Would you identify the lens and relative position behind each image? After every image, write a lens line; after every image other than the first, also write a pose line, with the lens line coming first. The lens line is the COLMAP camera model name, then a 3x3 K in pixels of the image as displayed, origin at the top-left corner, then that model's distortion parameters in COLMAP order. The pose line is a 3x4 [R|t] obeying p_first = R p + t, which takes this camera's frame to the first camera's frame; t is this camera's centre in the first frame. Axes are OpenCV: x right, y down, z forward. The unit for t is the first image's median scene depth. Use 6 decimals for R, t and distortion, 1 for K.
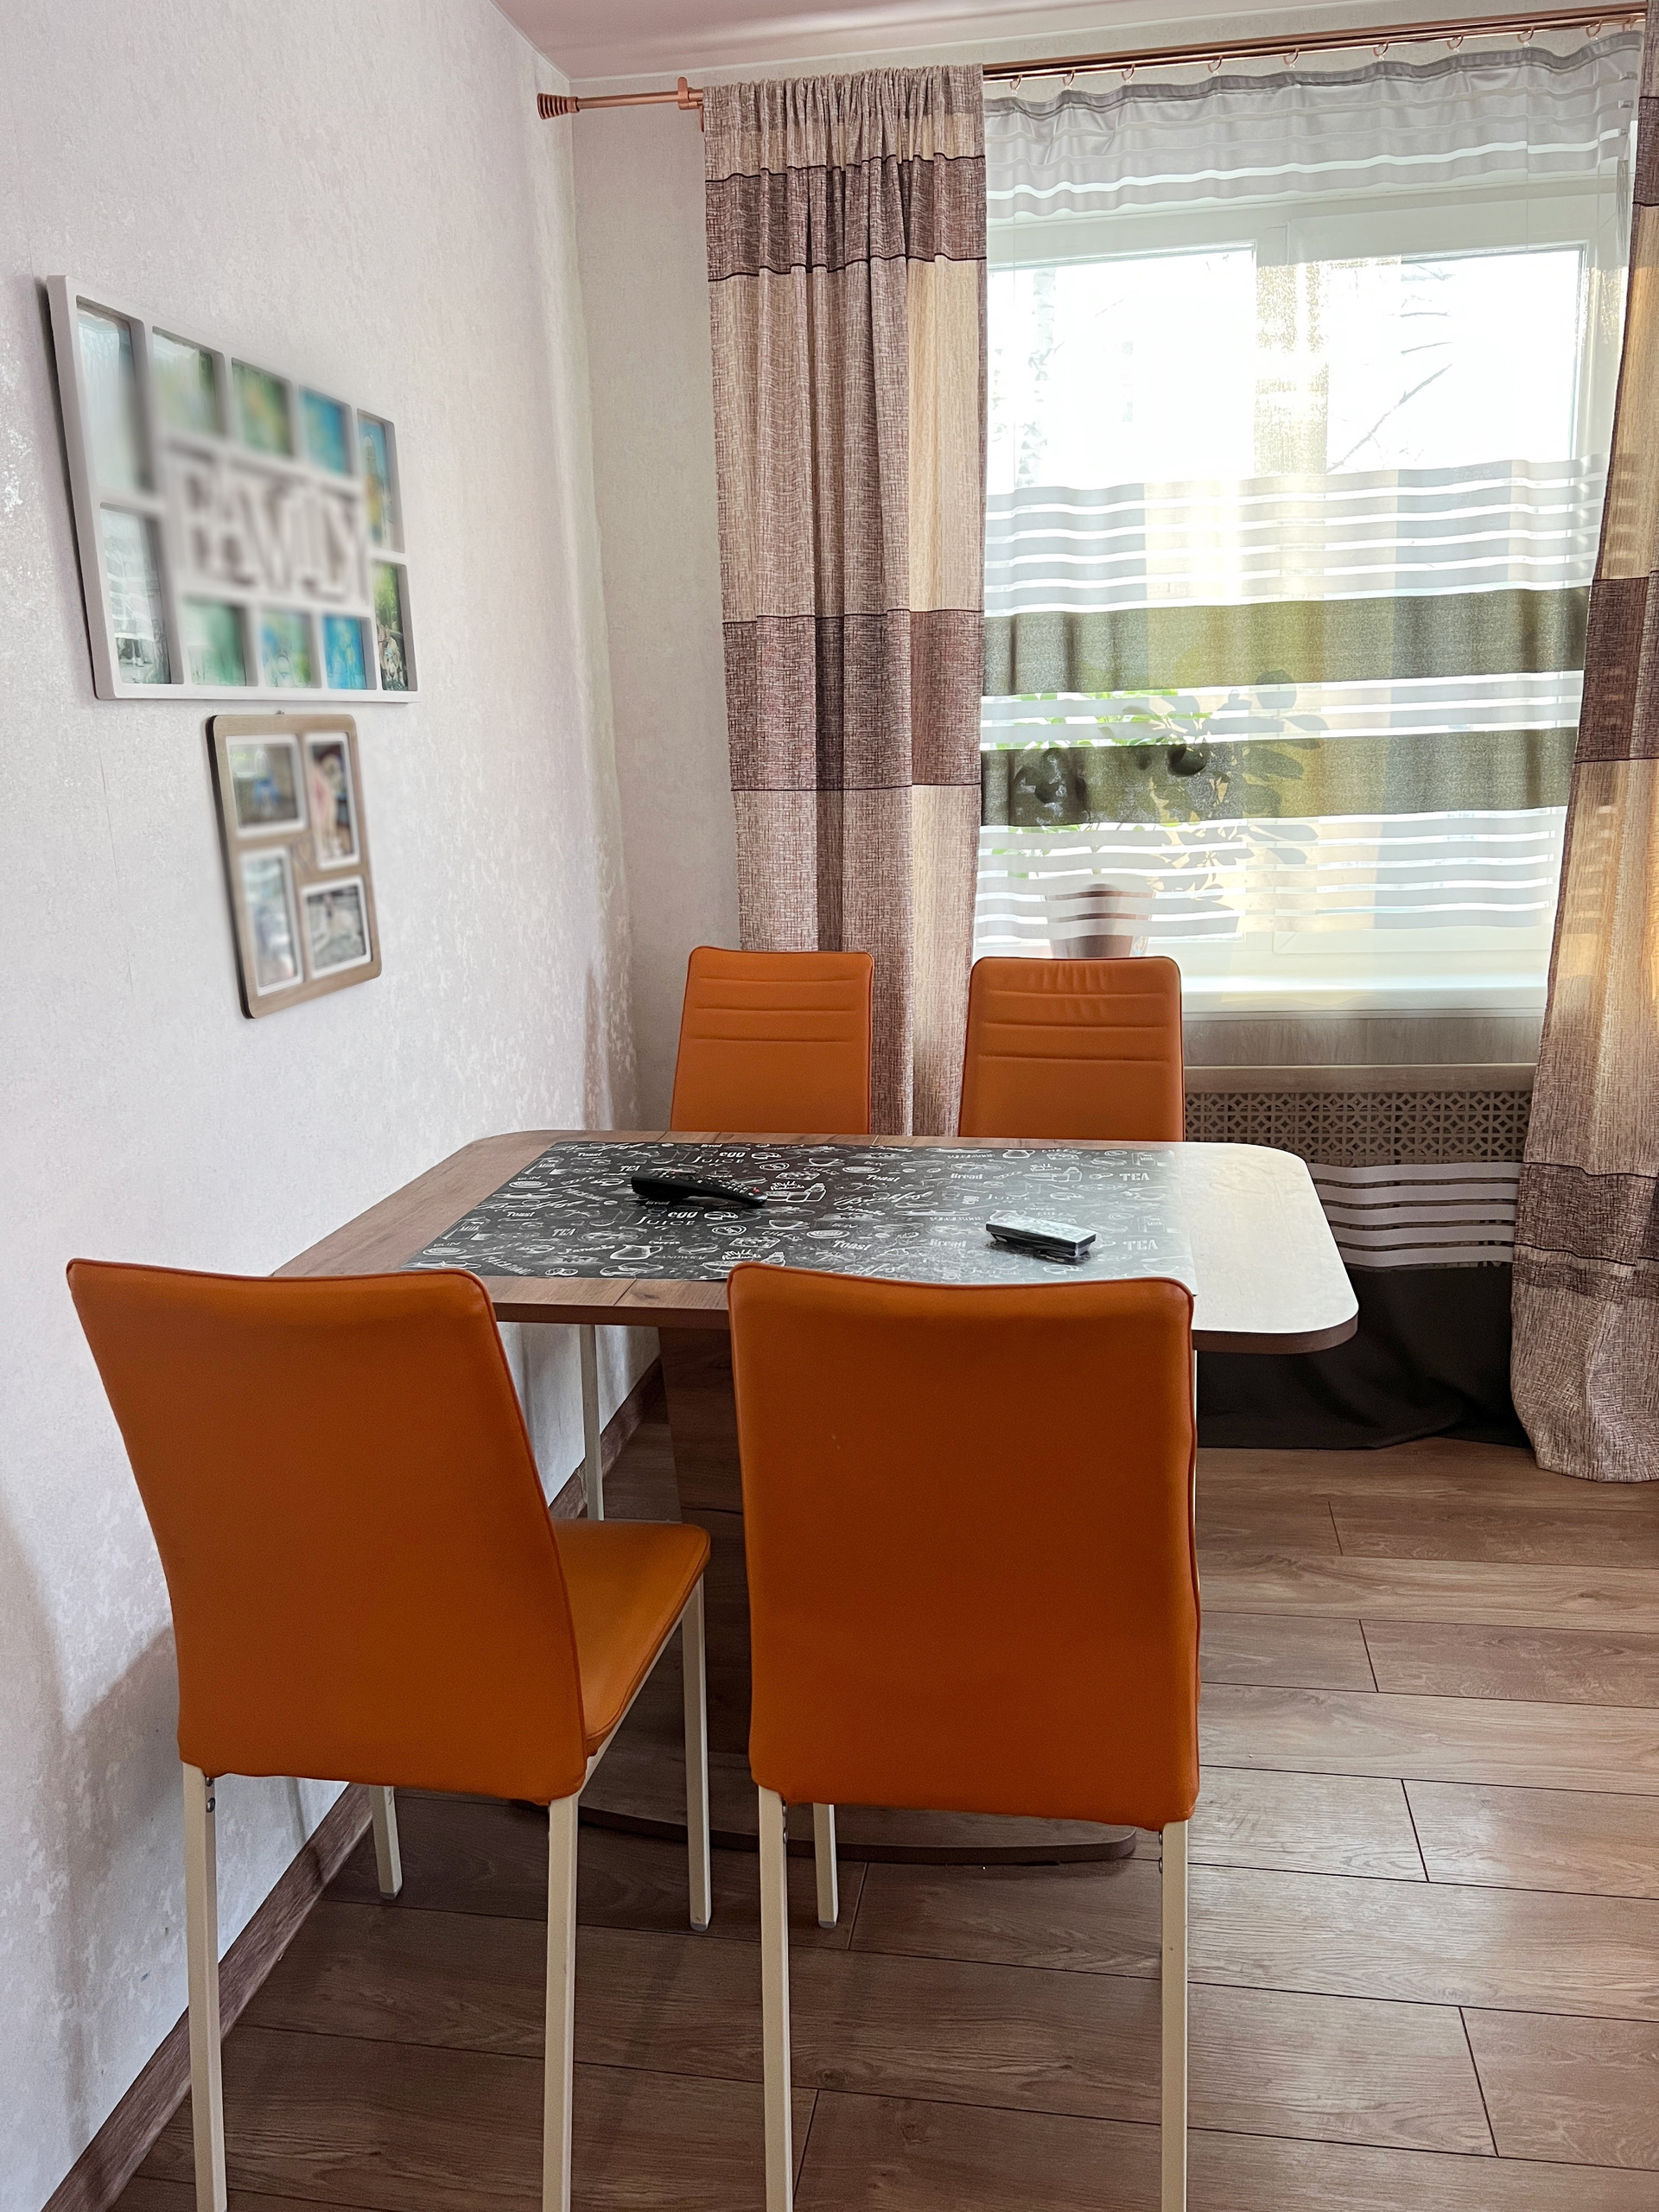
lens RADIAL K [[1650.5, 0, 831.6], [0, 1650.5, 1103.6], [0, 0, 1]] dist [0.026346, -0.035383]
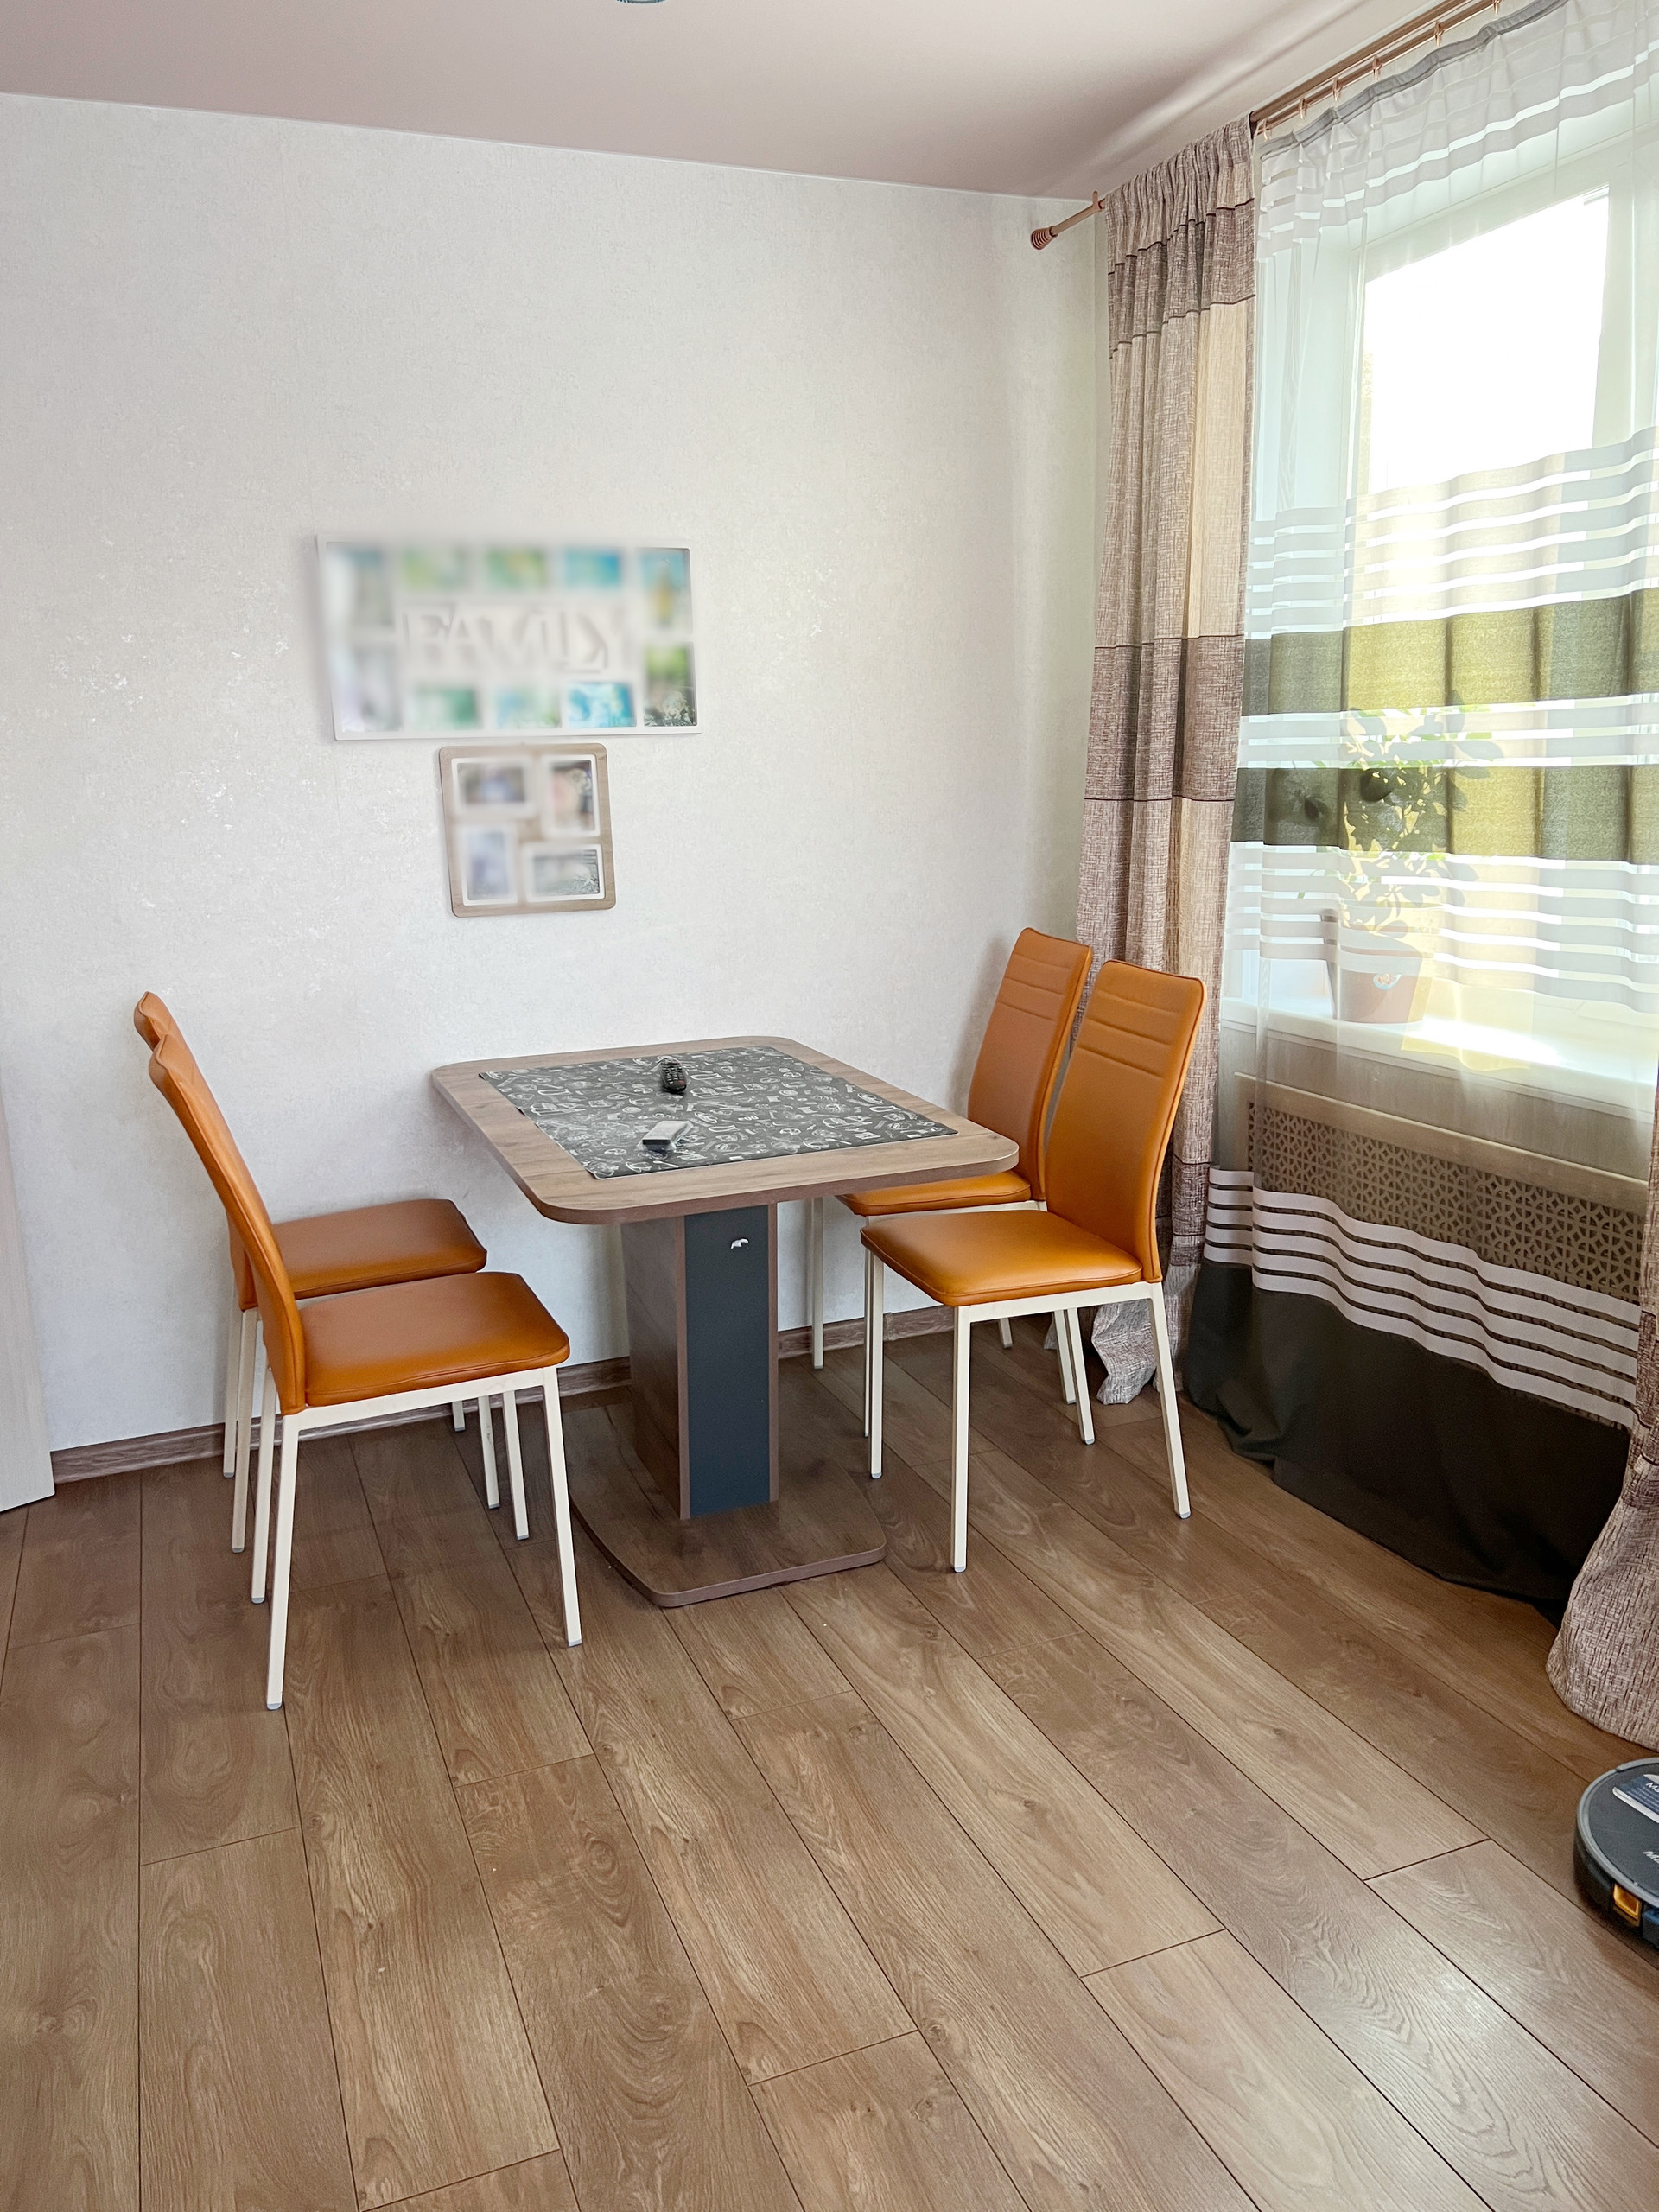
lens RADIAL K [[1650.5, 0, 825.6], [0, 1650.5, 1112.4], [0, 0, 1]] dist [0.026346, -0.035383]
pose [[0.520742, 0.201464, -0.829603, 0.894053], [-0.175912, 0.976225, 0.126650, -0.092419], [0.835394, 0.079986, 0.543801, 0.244976]]
